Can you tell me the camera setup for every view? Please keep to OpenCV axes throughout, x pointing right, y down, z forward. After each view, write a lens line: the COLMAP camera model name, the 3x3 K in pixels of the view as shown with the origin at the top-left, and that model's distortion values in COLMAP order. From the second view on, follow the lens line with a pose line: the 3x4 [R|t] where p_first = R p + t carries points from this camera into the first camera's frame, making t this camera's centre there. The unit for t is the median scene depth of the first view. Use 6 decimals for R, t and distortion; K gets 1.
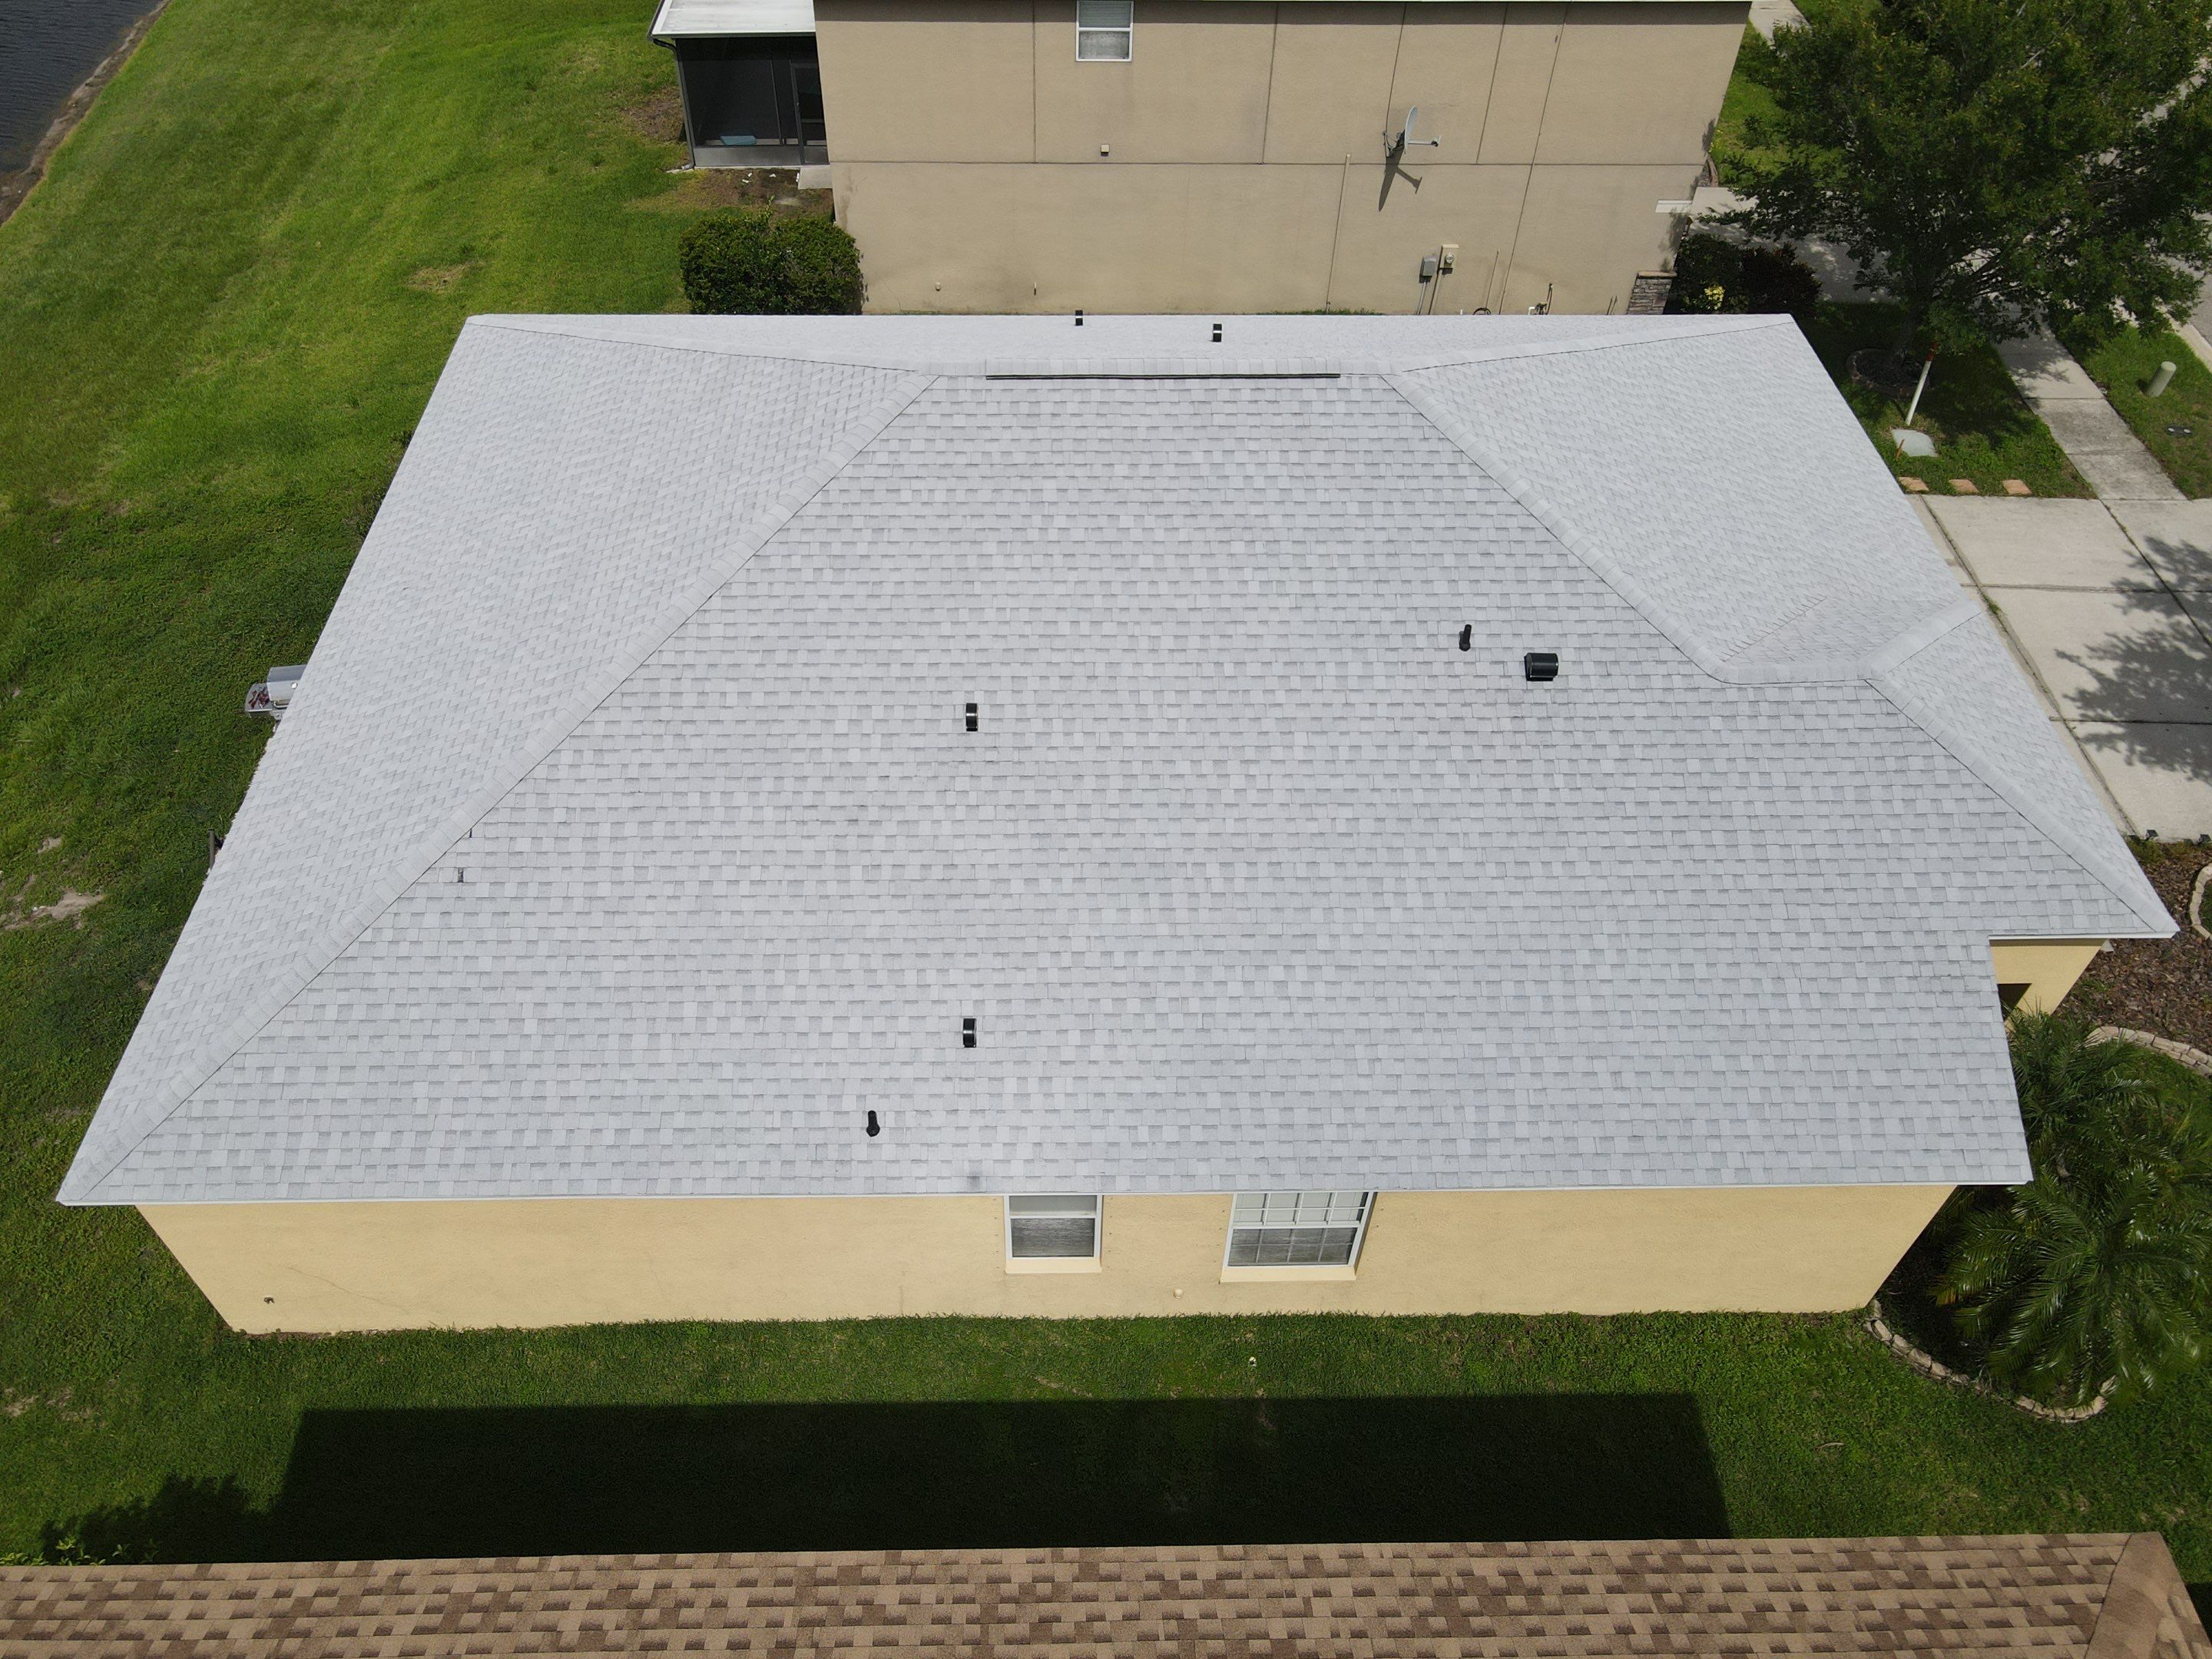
lens RADIAL K [[1620.6, 0, 1075.1], [0, 1620.6, 839.4], [0, 0, 1]] dist [-0.002428, 0.024902]
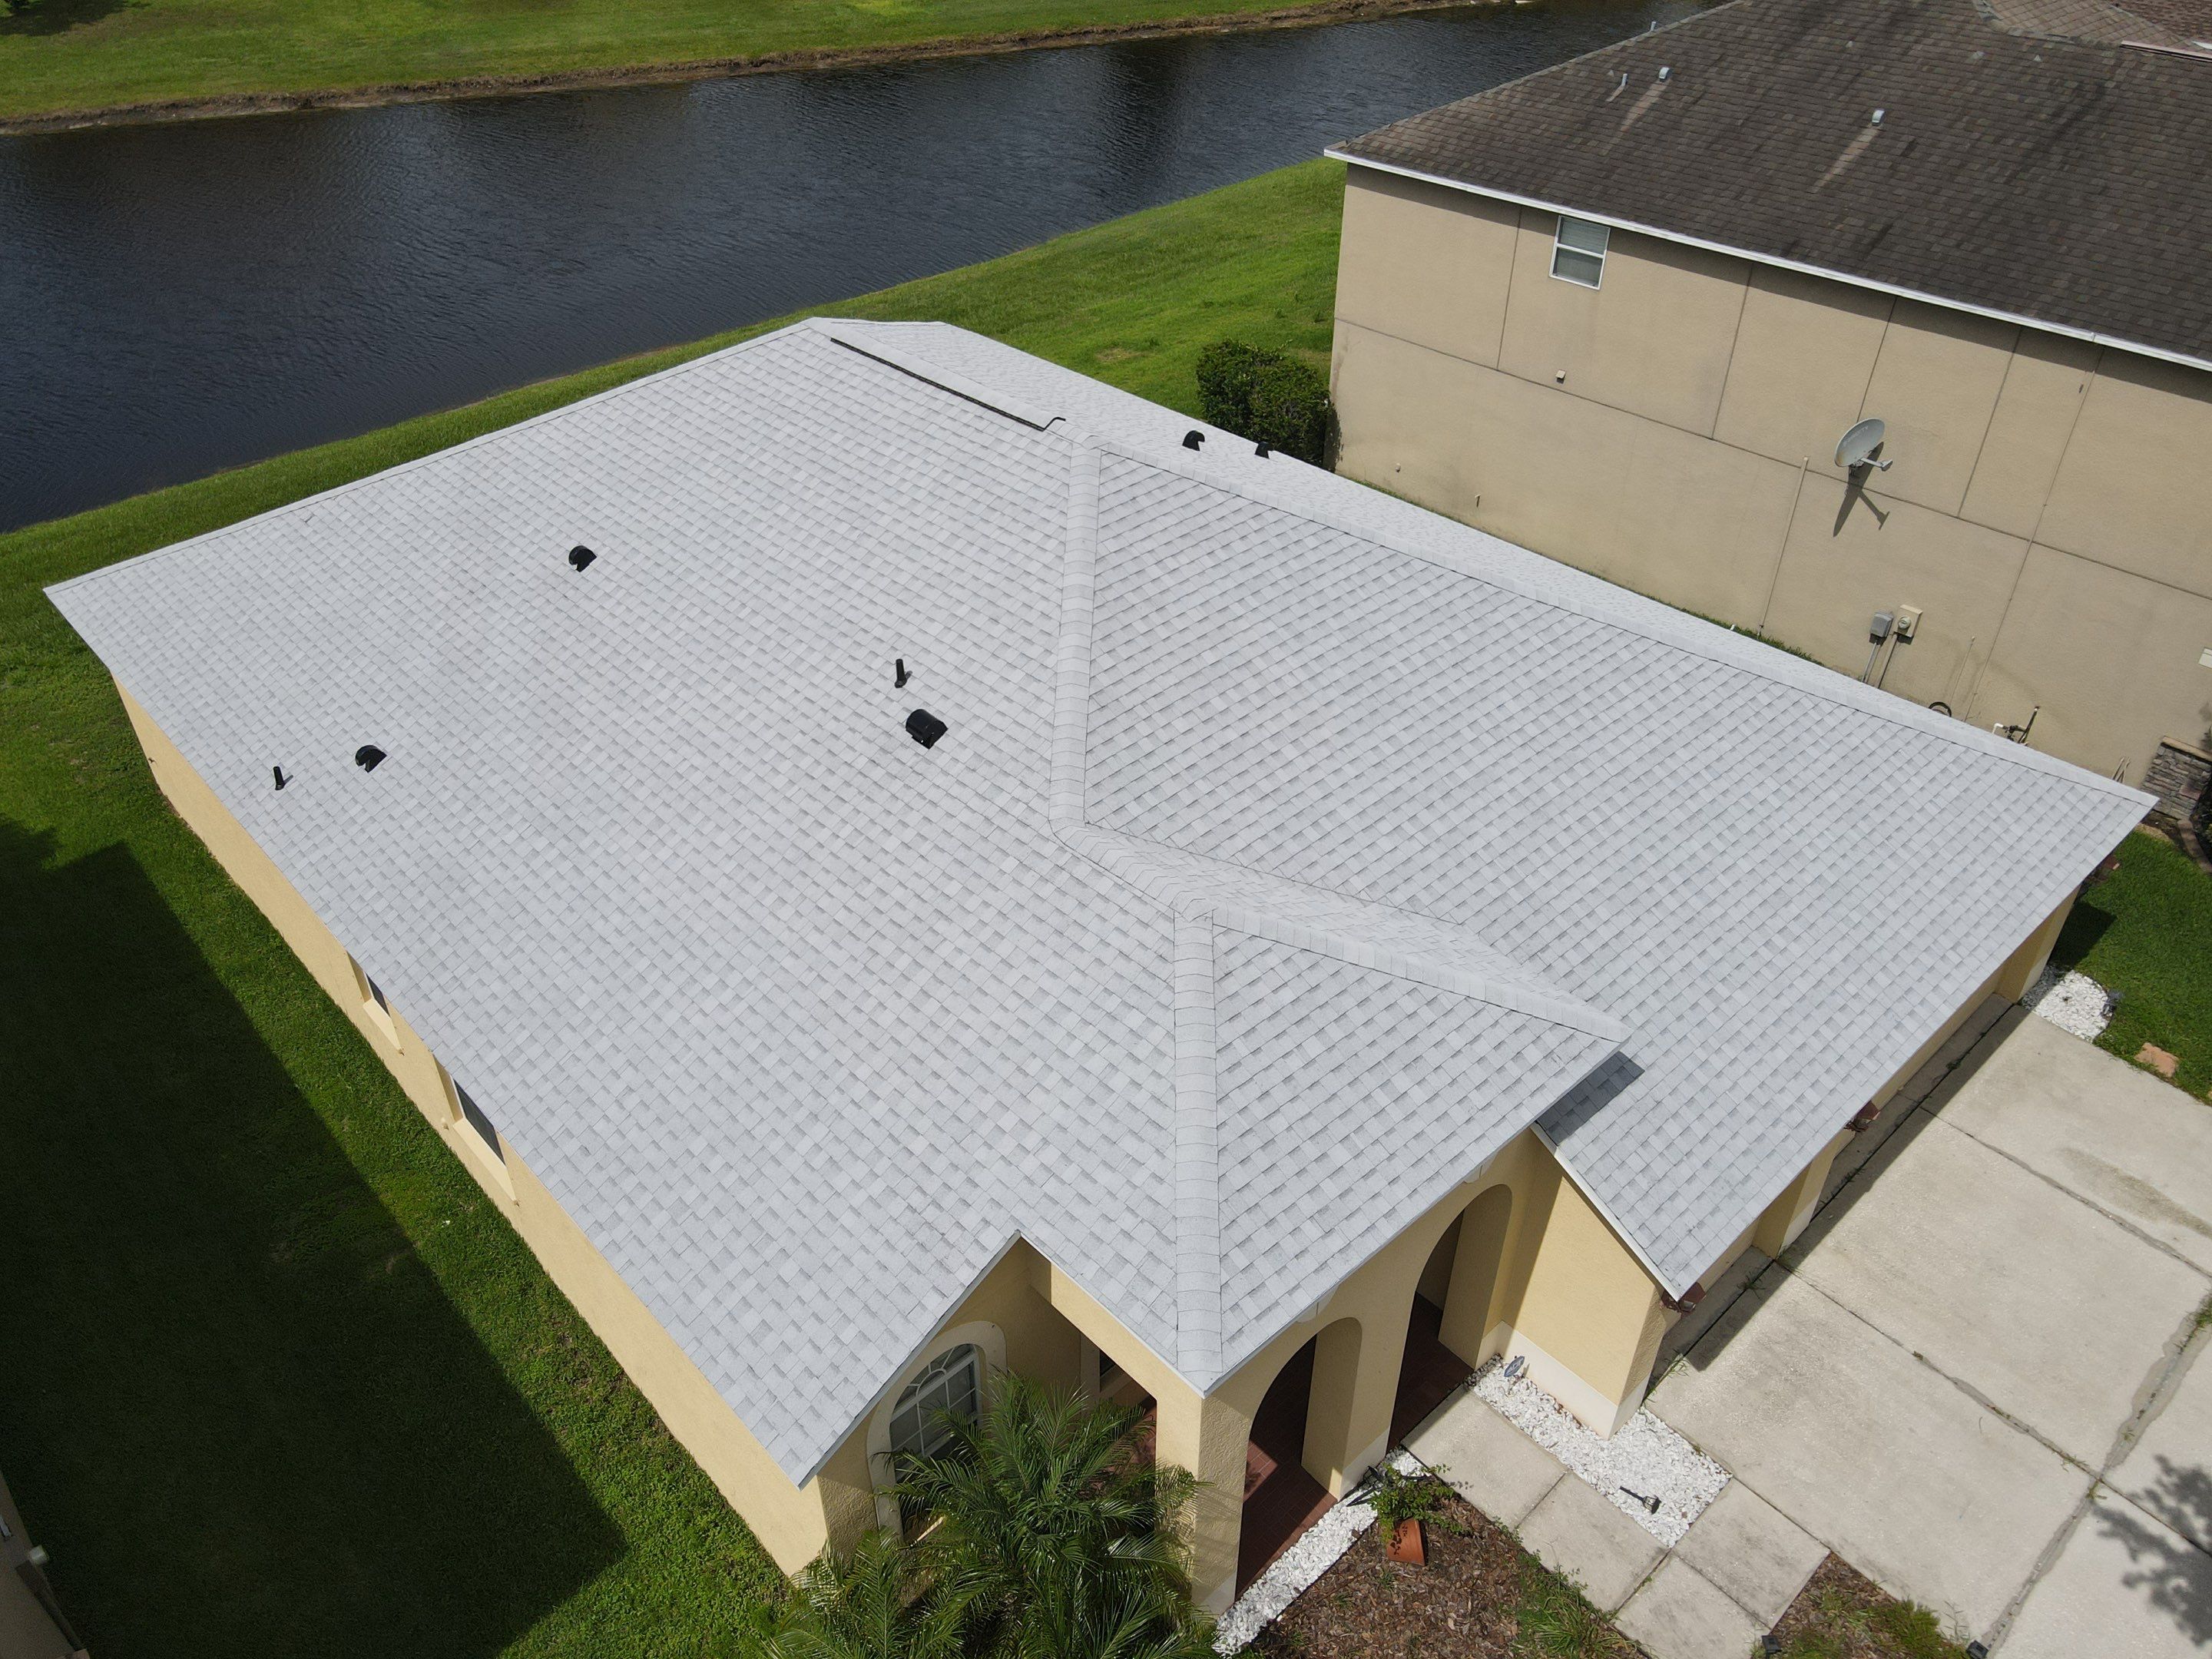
lens RADIAL K [[1620.6, 0, 1068.2], [0, 1620.6, 839.7], [0, 0, 1]] dist [-0.002428, 0.024902]
pose [[0.654707, 0.438157, -0.615936, 0.920626], [-0.541539, 0.840382, 0.022193, -0.116934], [0.527346, 0.319024, 0.787483, 0.345767]]
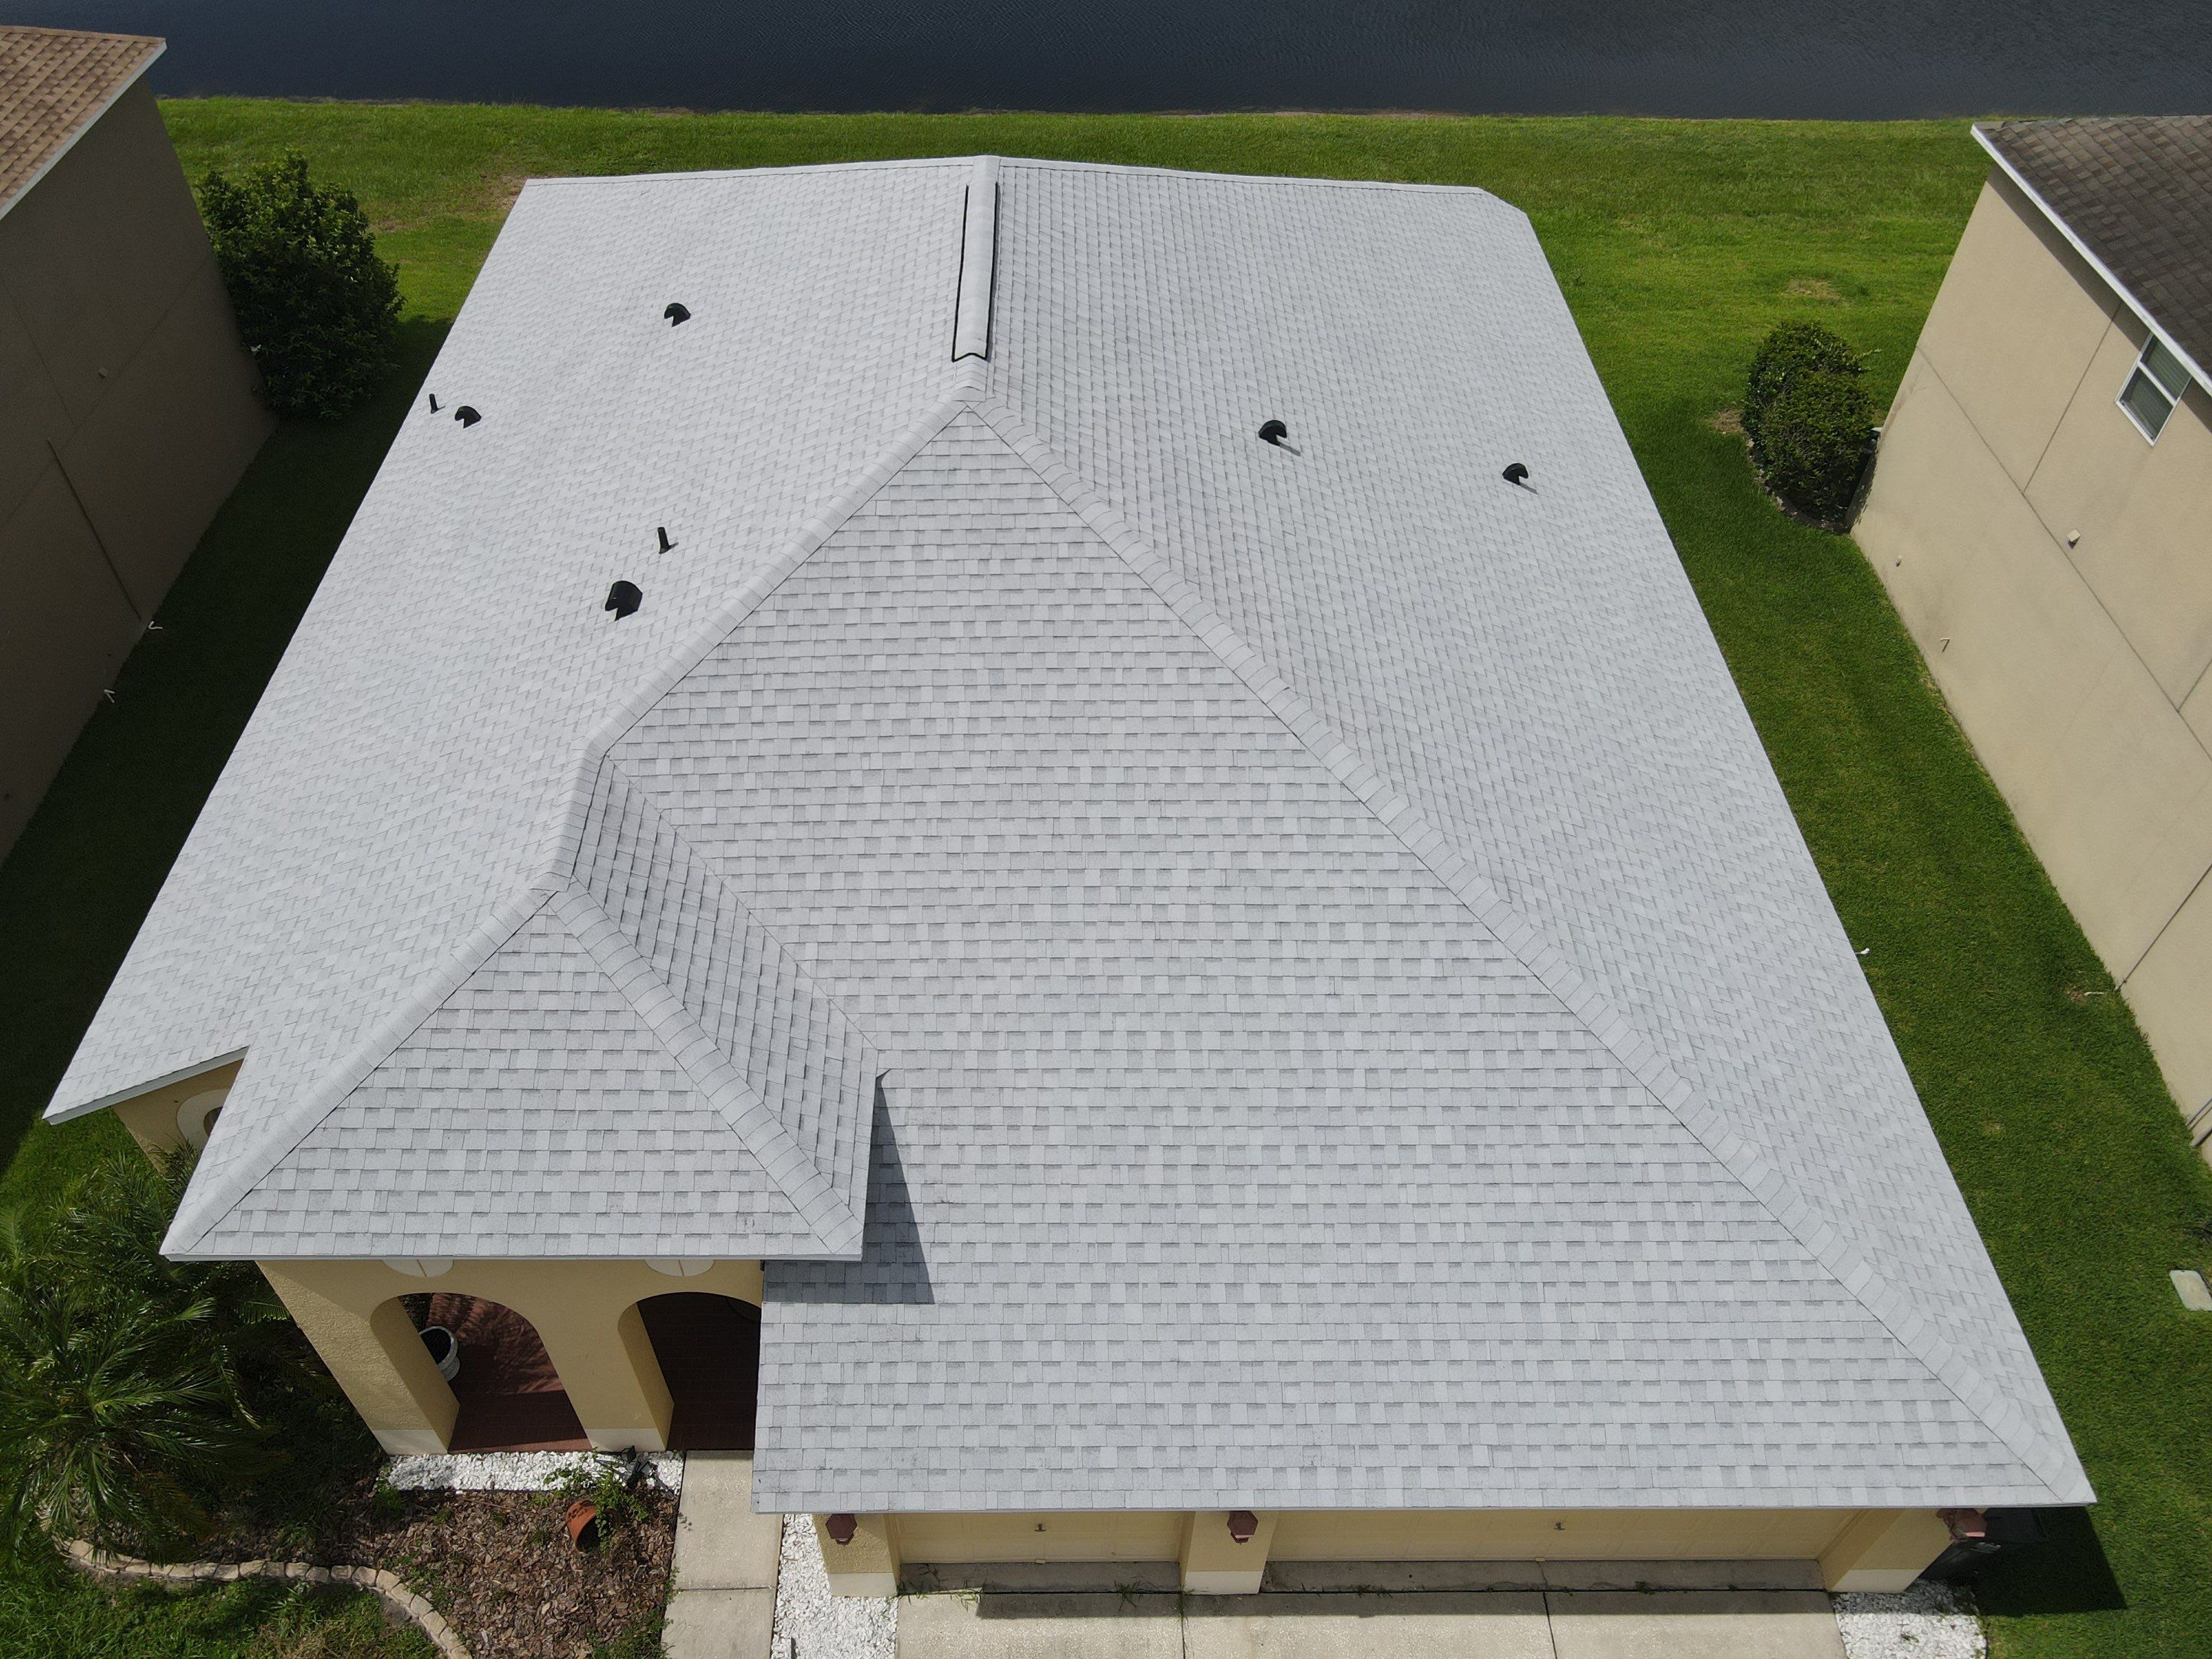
lens RADIAL K [[1620.6, 0, 1071.0], [0, 1620.6, 830.9], [0, 0, 1]] dist [-0.002428, 0.024902]
pose [[-0.011937, 0.713683, -0.700367, 1.016999], [-0.740944, 0.464022, 0.485474, -0.678567], [0.671461, 0.524728, 0.523260, 0.754945]]
